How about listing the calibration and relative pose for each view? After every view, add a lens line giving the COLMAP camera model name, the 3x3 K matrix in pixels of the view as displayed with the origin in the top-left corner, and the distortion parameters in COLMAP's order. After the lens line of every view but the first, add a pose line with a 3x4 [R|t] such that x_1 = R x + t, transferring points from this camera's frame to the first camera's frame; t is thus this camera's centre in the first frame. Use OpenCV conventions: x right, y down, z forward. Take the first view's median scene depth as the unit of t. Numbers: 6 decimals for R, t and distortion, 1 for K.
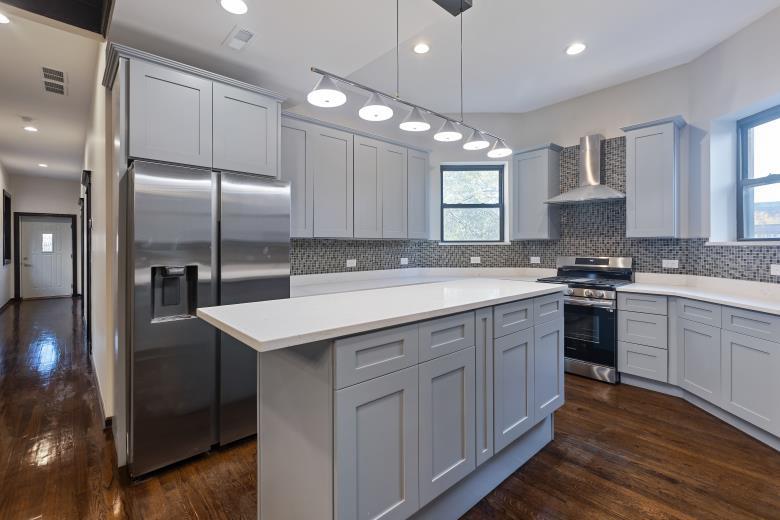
lens RADIAL K [[357.1, 0, 390.5], [0, 357.1, 244.5], [0, 0, 1]] dist [0.004262, 0.000174]
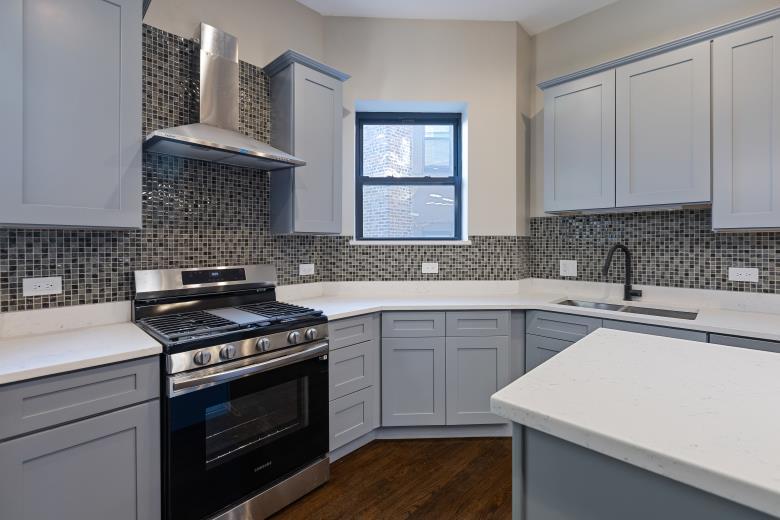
lens RADIAL K [[357.1, 0, 390.0], [0, 357.1, 244.9], [0, 0, 1]] dist [0.004262, 0.000174]
pose [[-0.068041, -0.001462, 0.997681, 0.030381], [-0.001038, 0.999998, 0.001394, 0.001713], [-0.997682, -0.000941, -0.068042, 0.994504]]
